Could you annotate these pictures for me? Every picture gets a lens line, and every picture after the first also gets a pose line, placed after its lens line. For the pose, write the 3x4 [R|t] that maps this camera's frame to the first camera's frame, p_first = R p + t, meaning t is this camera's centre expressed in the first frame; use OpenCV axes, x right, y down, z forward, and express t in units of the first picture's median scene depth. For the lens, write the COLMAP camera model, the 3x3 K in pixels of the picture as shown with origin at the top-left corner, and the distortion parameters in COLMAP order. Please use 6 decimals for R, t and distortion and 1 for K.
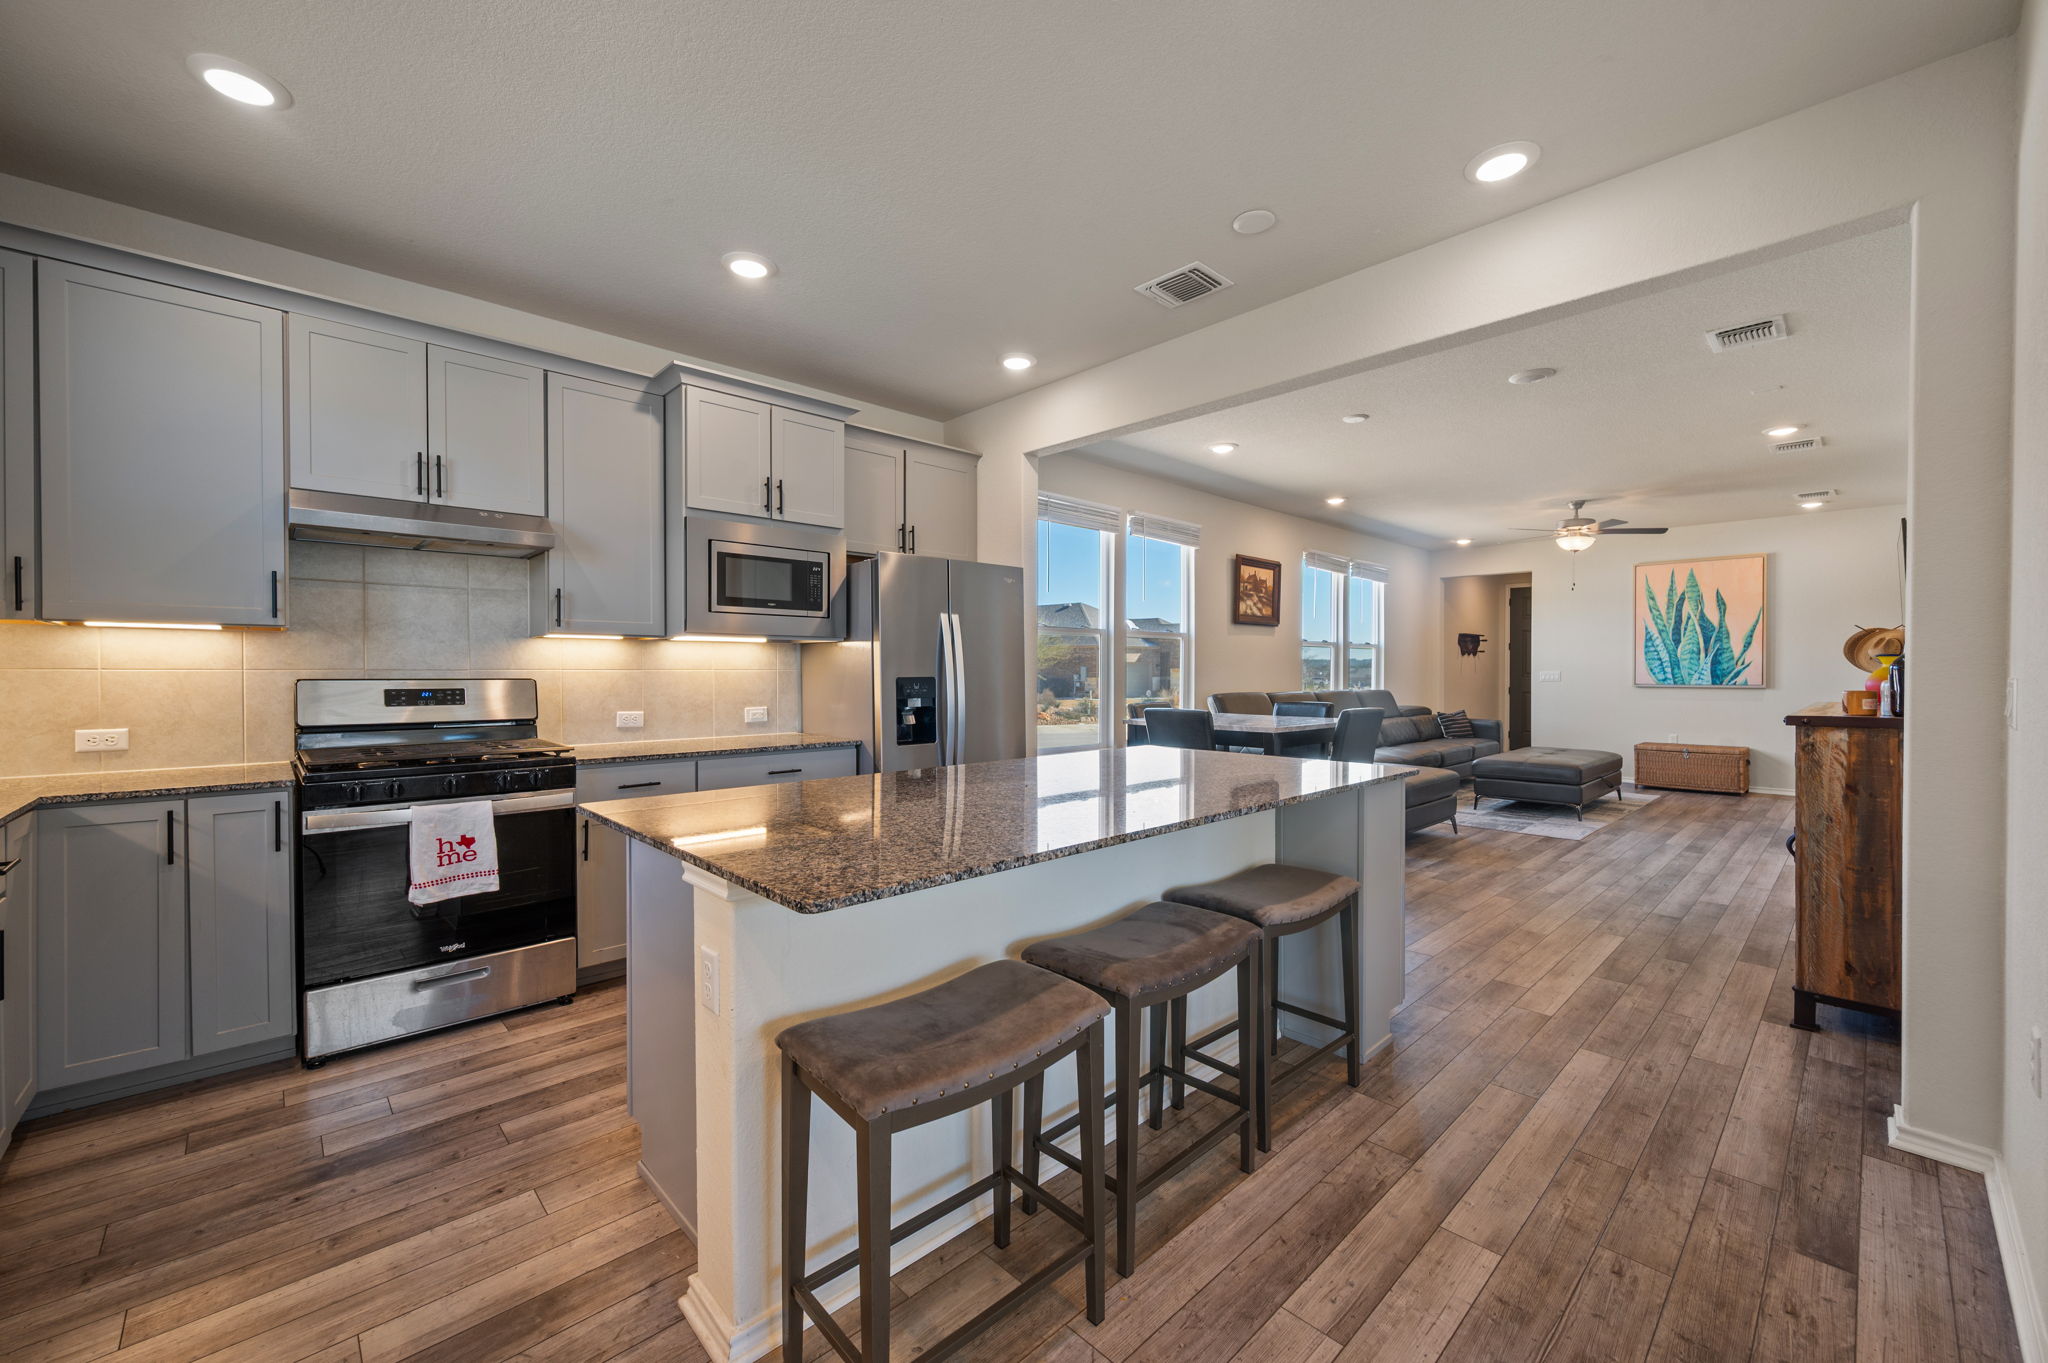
lens RADIAL K [[806.0, 0, 1027.9], [0, 806.0, 675.8], [0, 0, 1]] dist [0.001261, 0.000042]
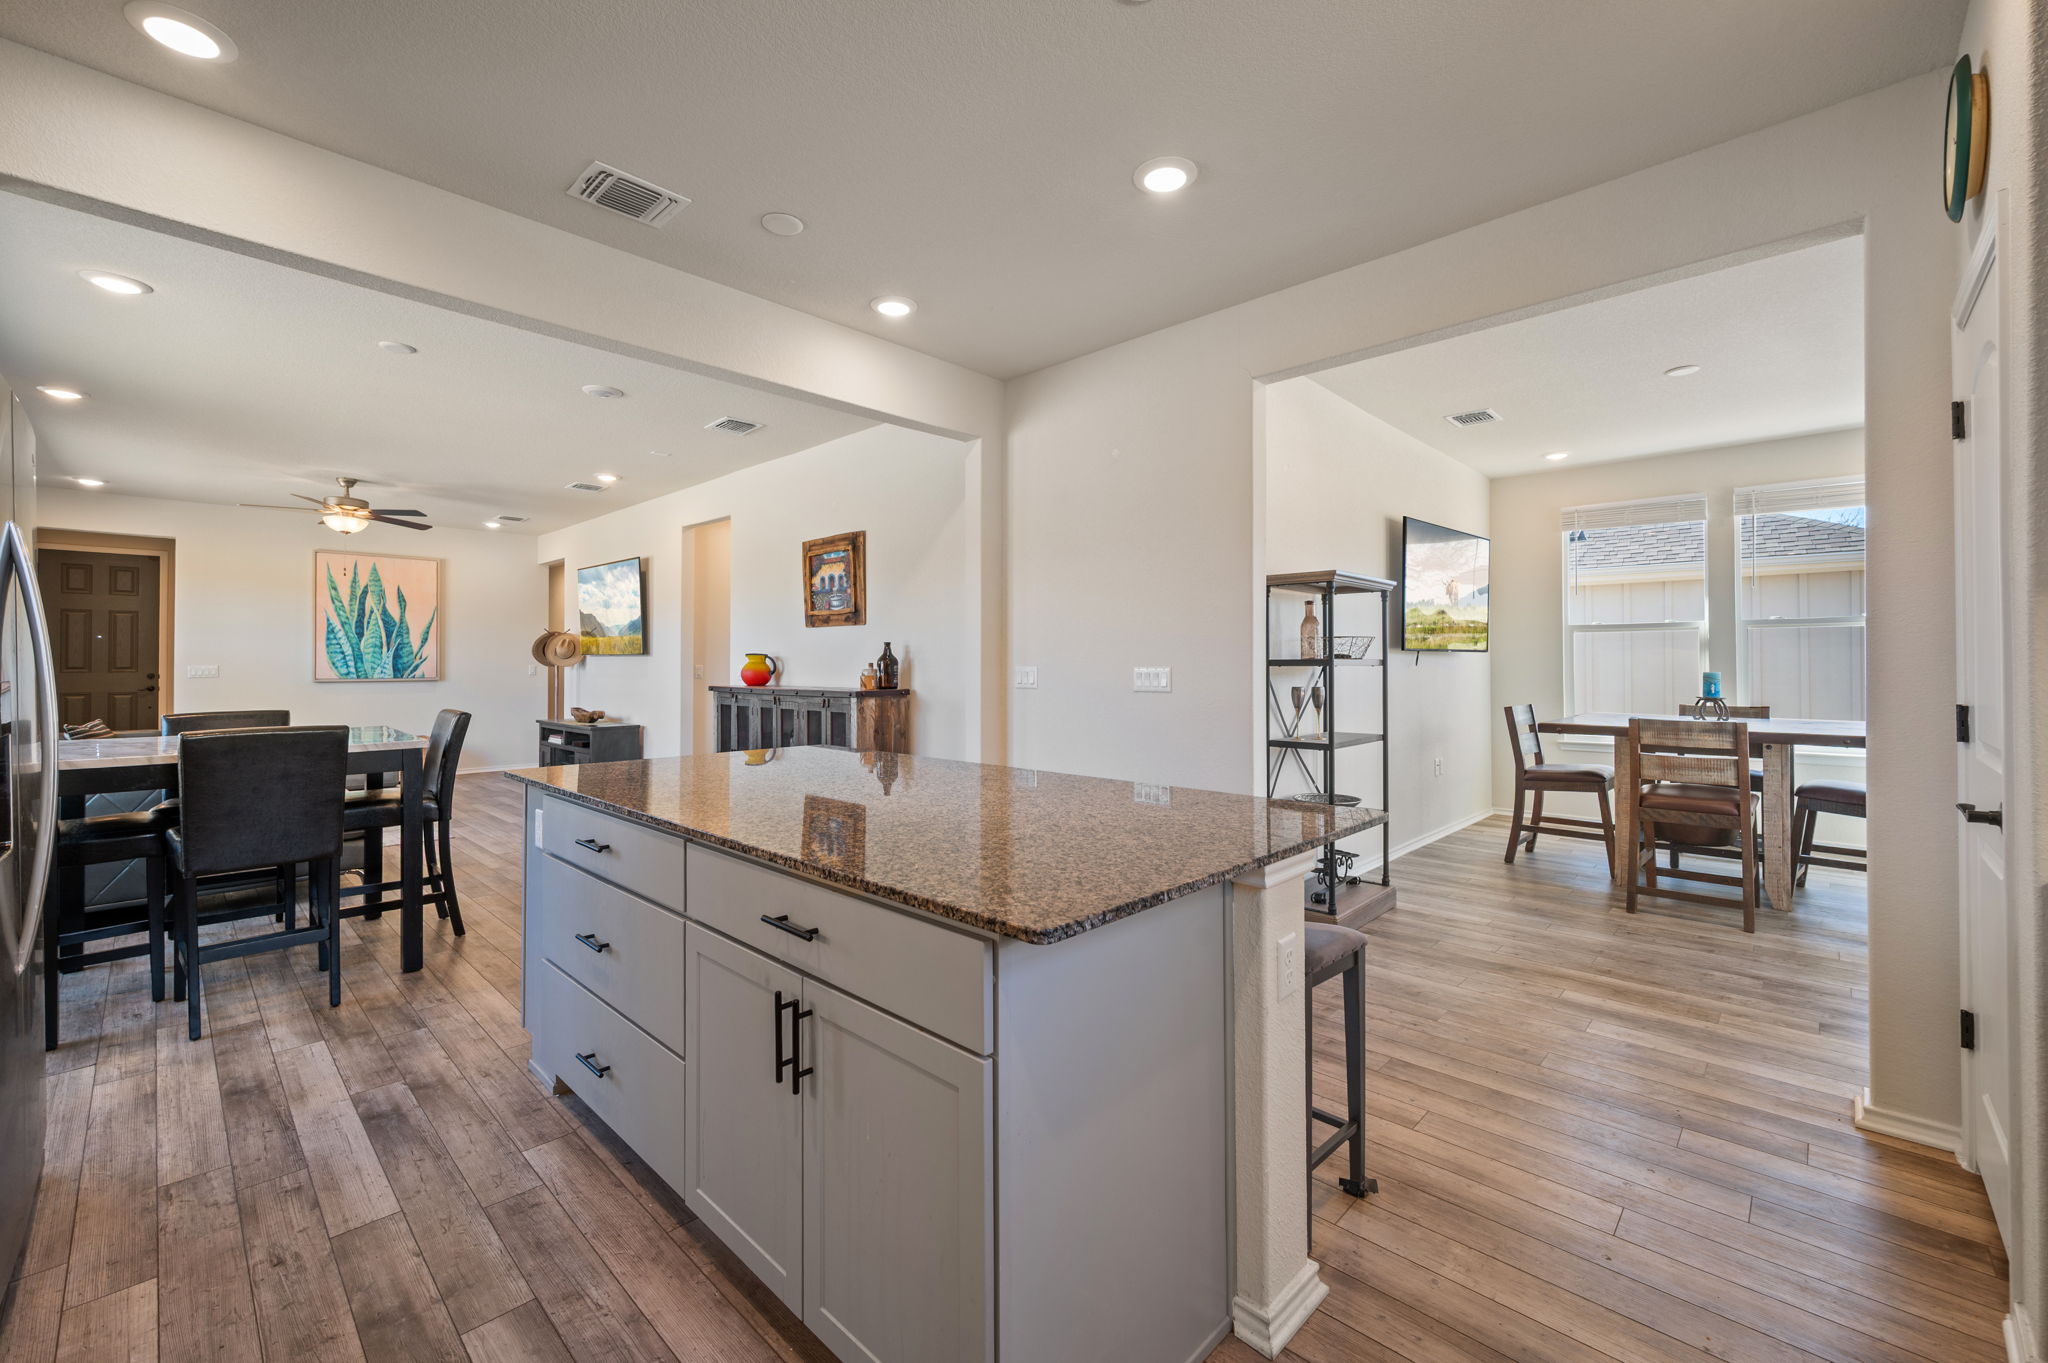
lens RADIAL K [[839.0, 0, 1025.4], [0, 839.0, 661.2], [0, 0, 1]] dist [-0.002268, -0.000252]
pose [[-0.049030, 0.002588, 0.998794, -0.289643], [0.007905, 0.999966, -0.002203, -0.002056], [-0.998766, 0.007787, -0.049049, 0.273687]]
